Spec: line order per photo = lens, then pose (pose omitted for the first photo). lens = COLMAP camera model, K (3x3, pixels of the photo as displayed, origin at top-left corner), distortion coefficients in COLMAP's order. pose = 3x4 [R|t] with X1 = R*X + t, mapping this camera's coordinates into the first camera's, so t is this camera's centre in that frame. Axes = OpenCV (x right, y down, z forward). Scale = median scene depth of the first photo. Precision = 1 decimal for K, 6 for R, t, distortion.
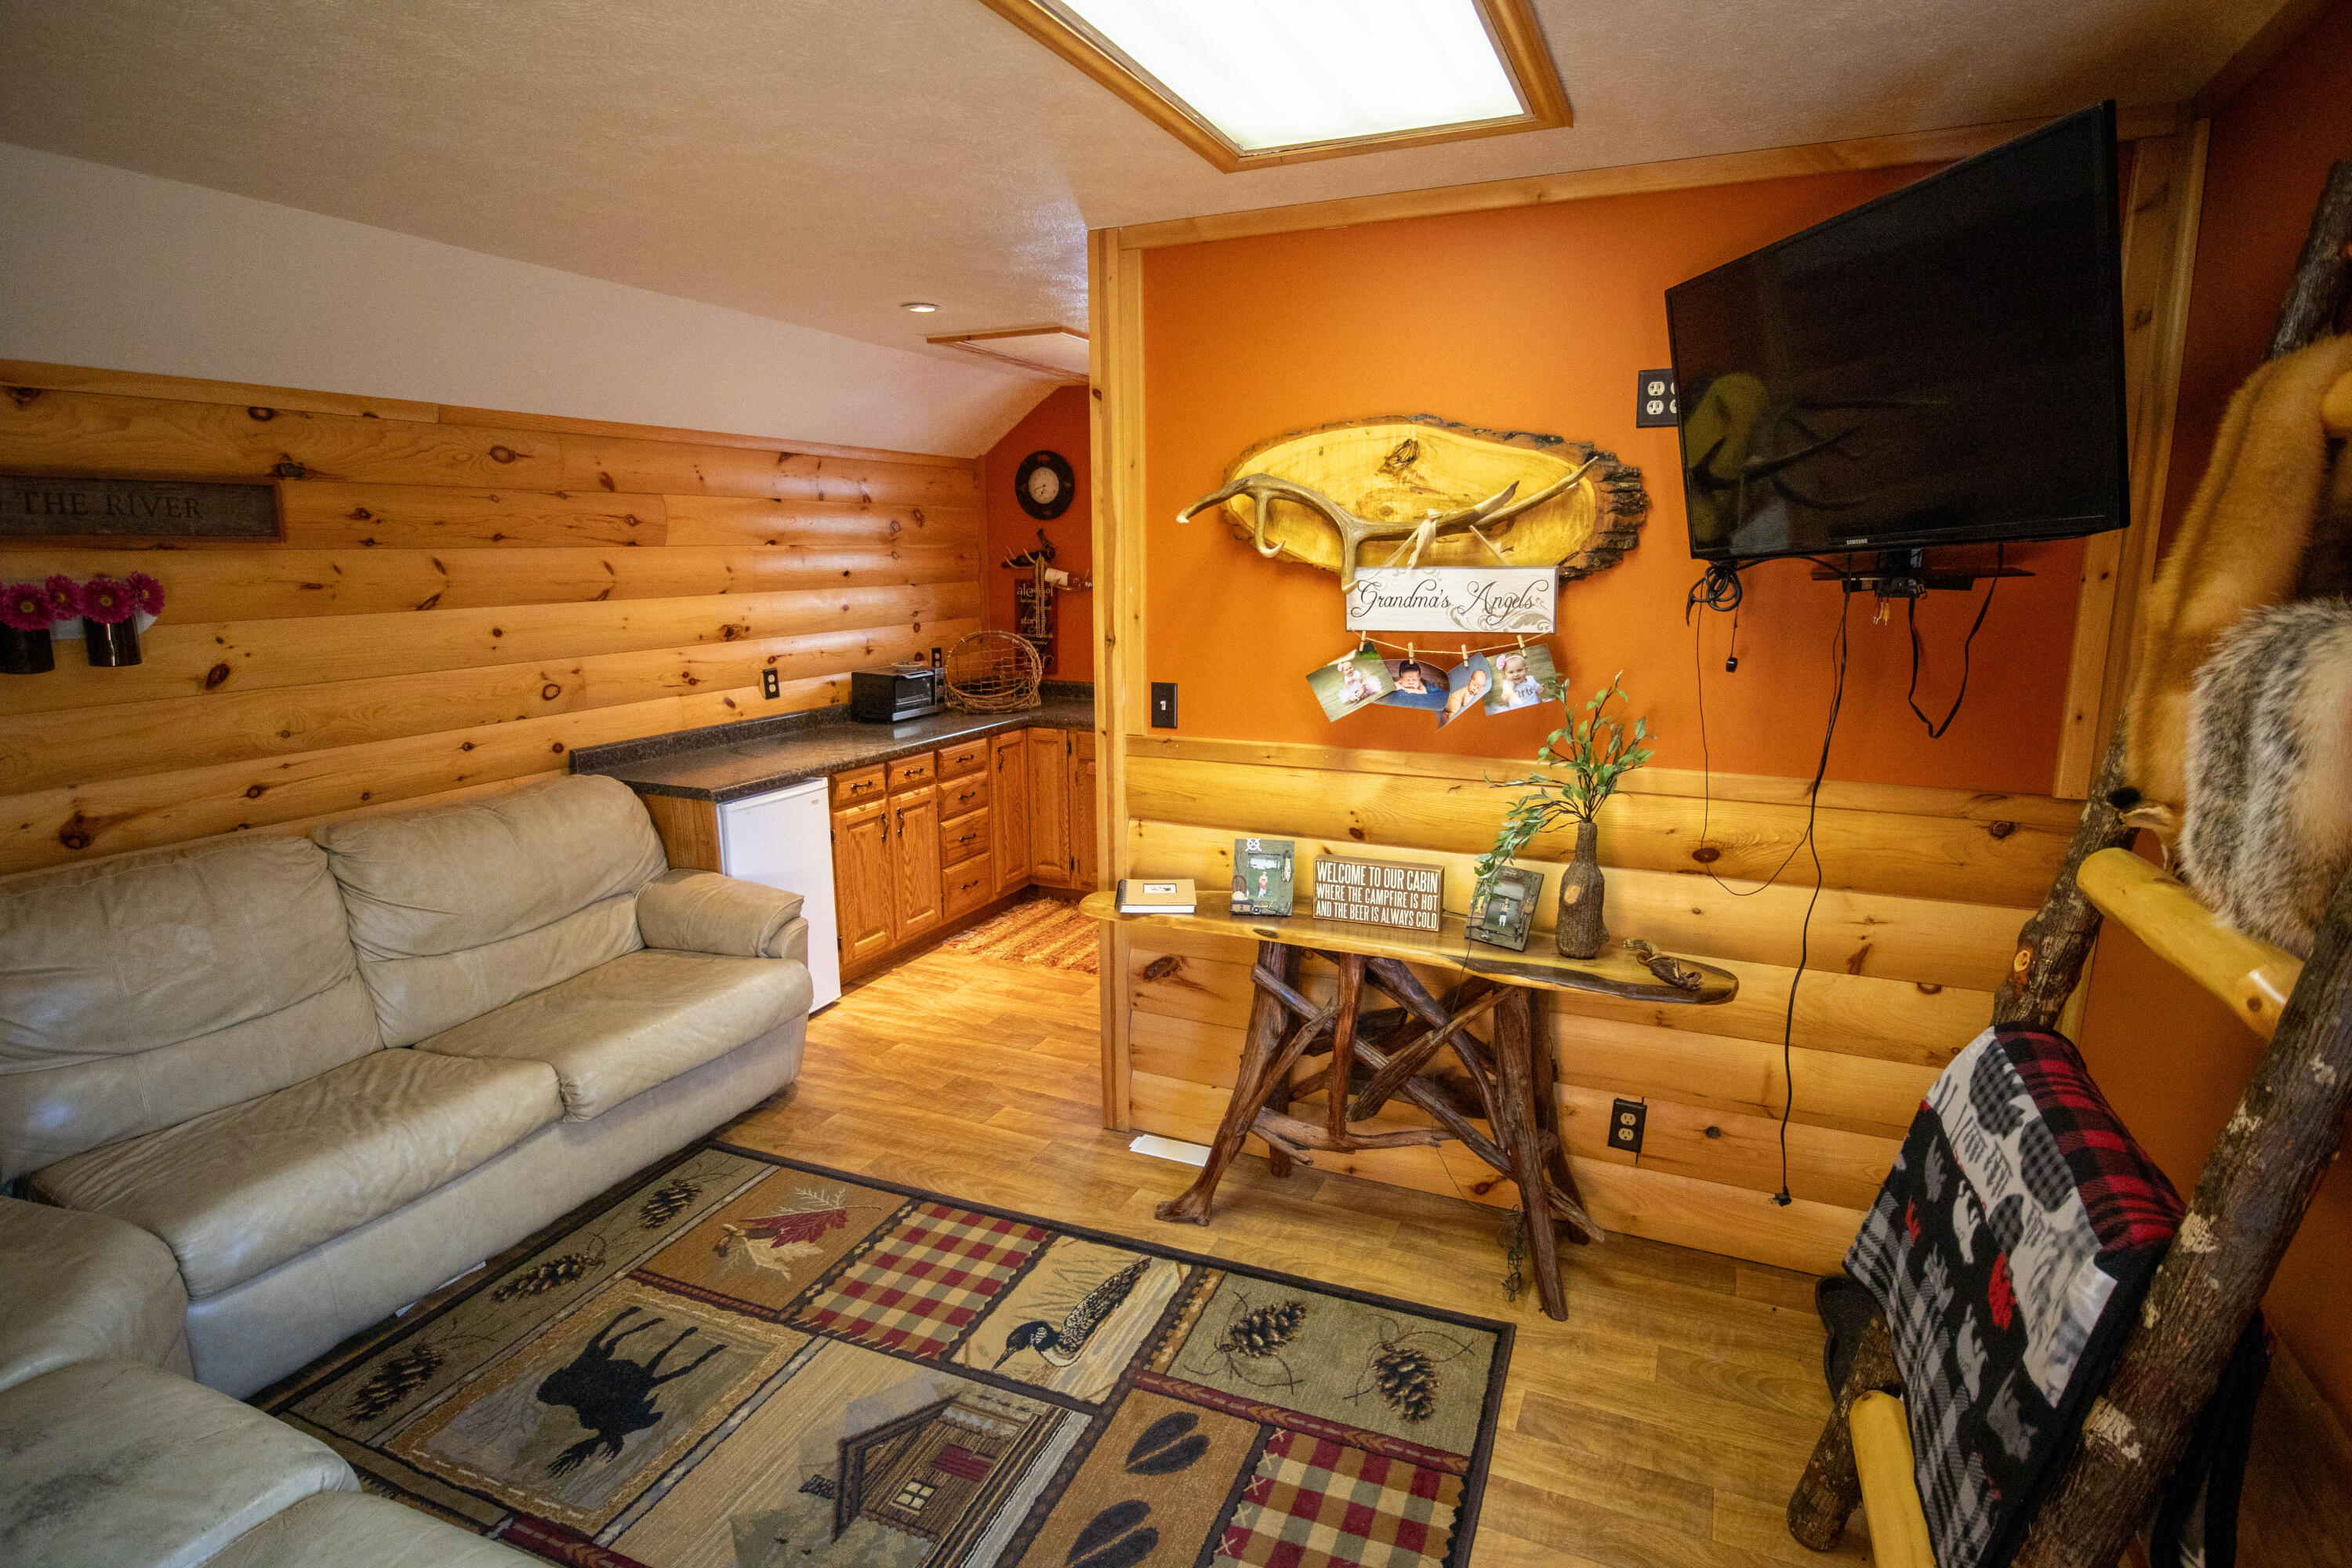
lens RADIAL K [[1189.9, 0, 1180.2], [0, 1189.9, 789.1], [0, 0, 1]] dist [-0.050077, 0.015983]
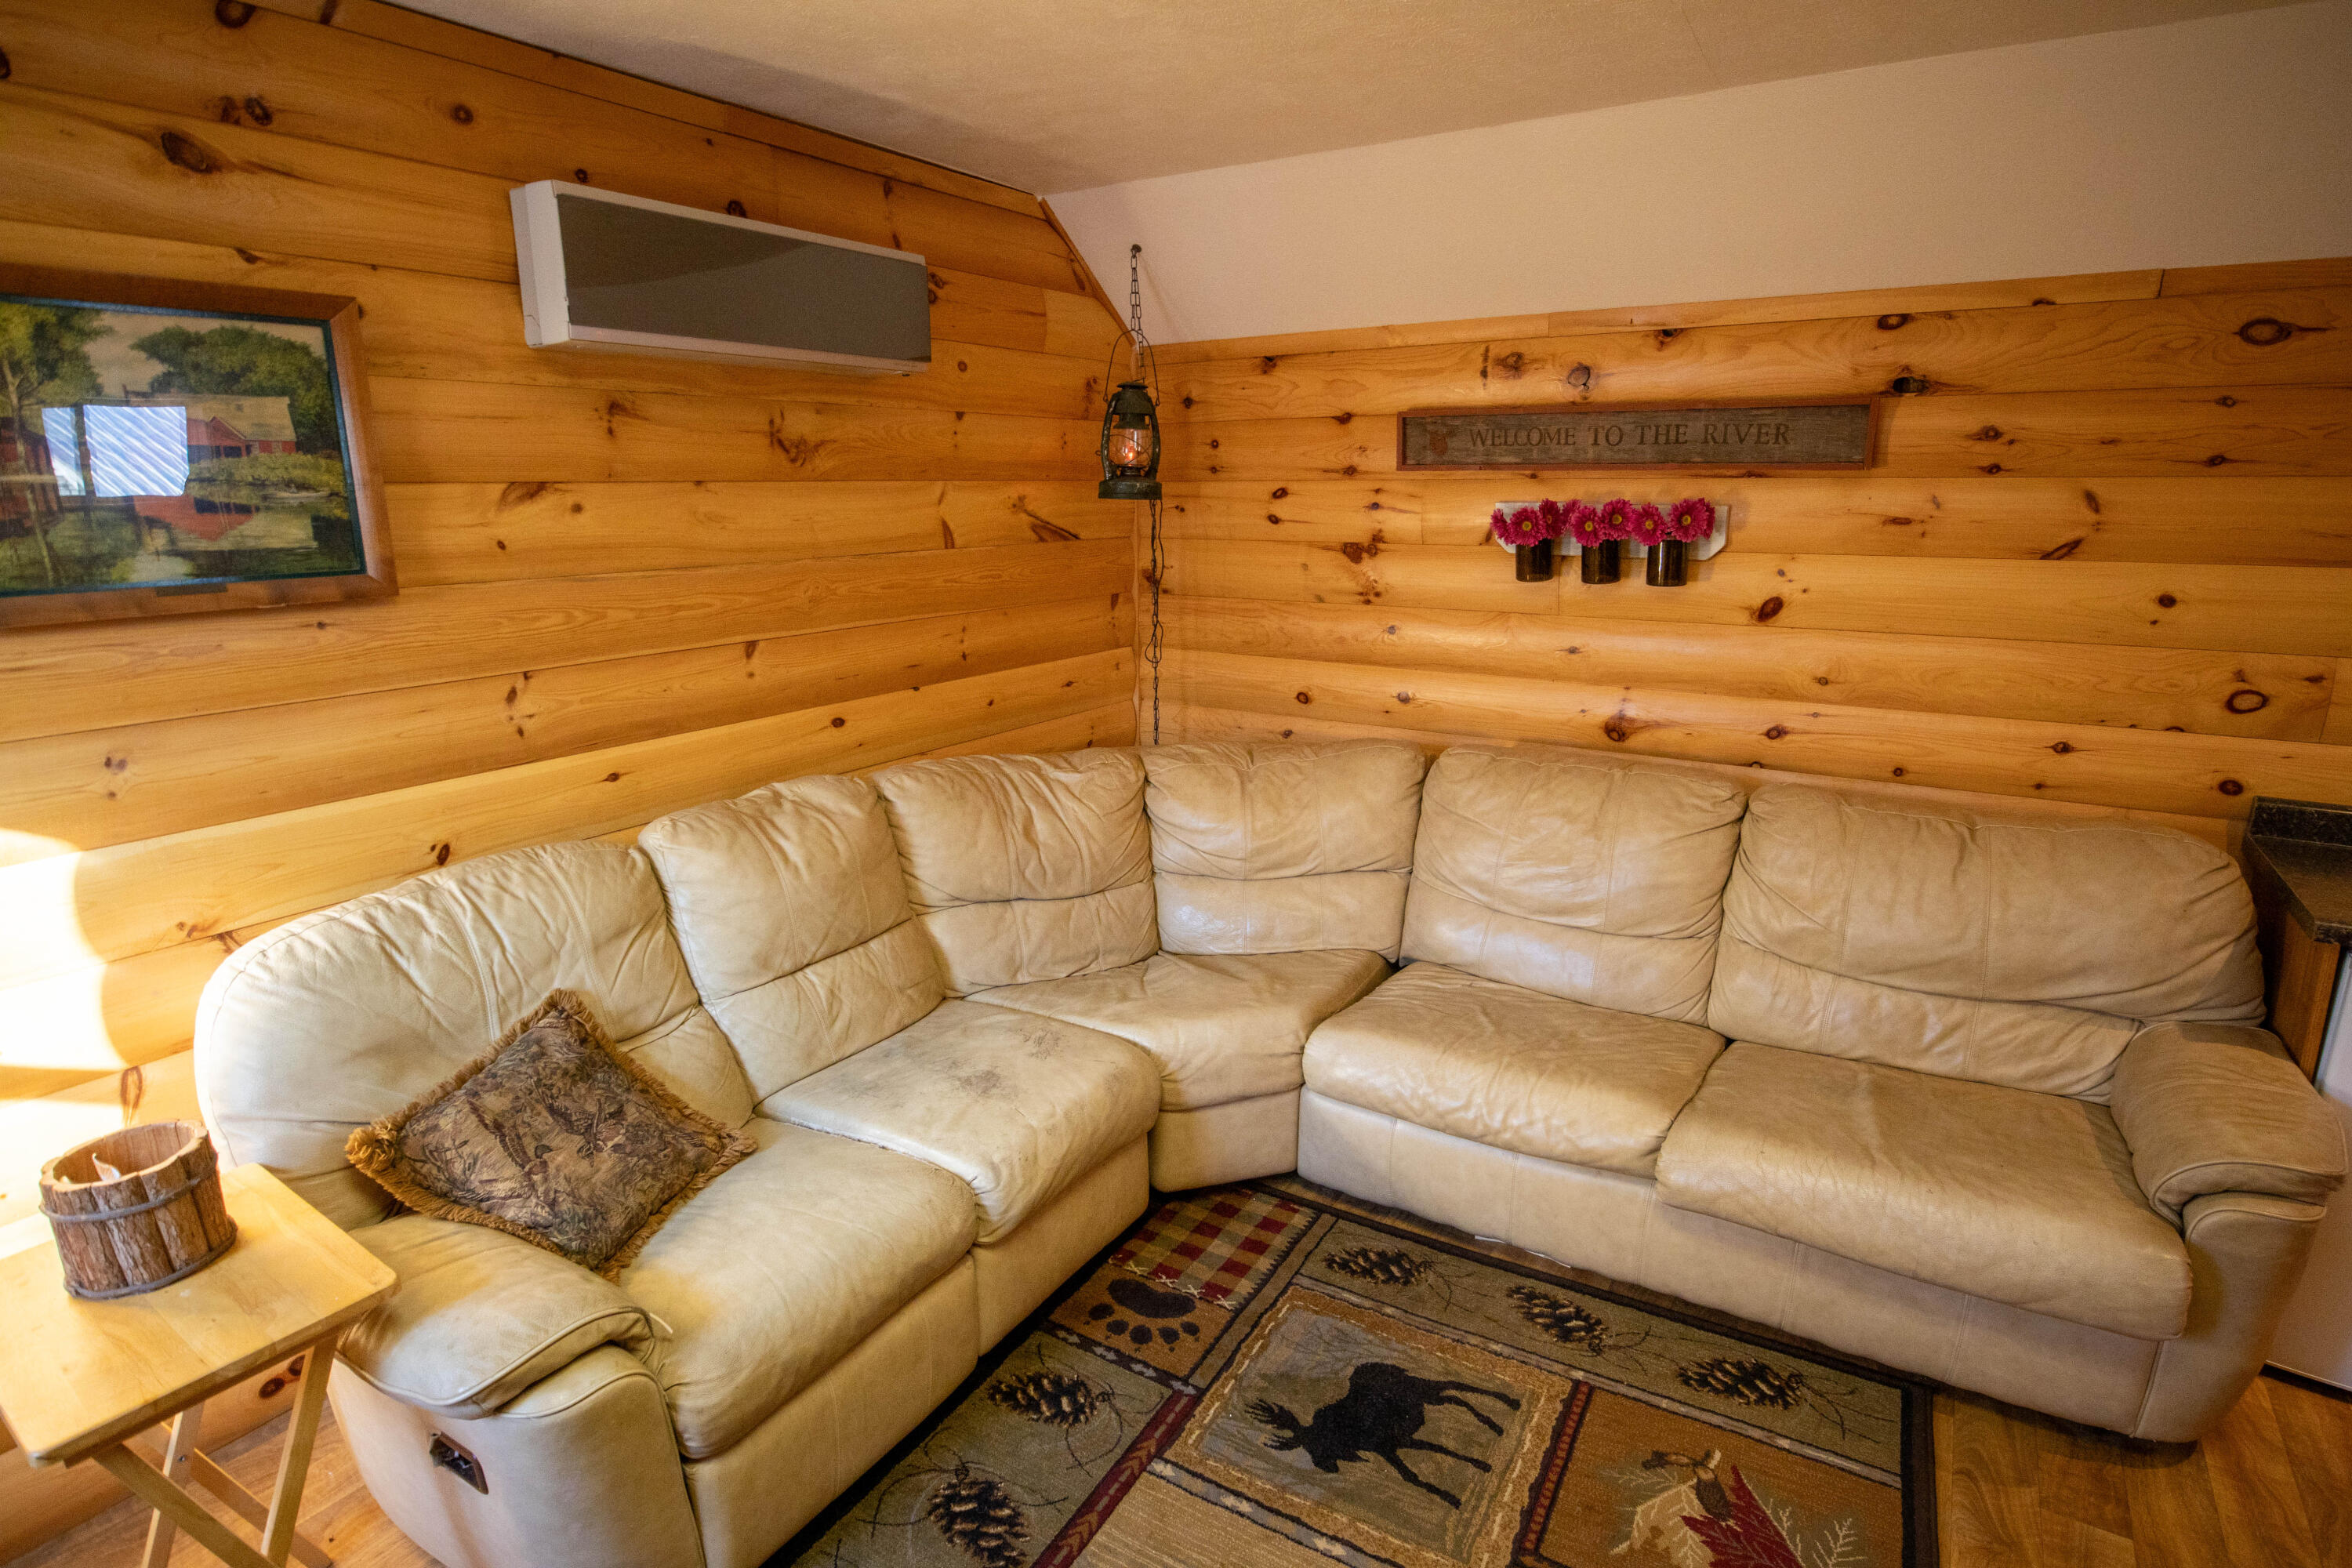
lens RADIAL K [[1189.9, 0, 1180.2], [0, 1189.9, 789.1], [0, 0, 1]] dist [-0.050077, 0.015983]
pose [[-0.143628, 0.236660, -0.960918, 0.223773], [-0.191302, 0.946032, 0.261587, -0.118447], [0.970966, 0.221397, -0.090603, 0.645988]]
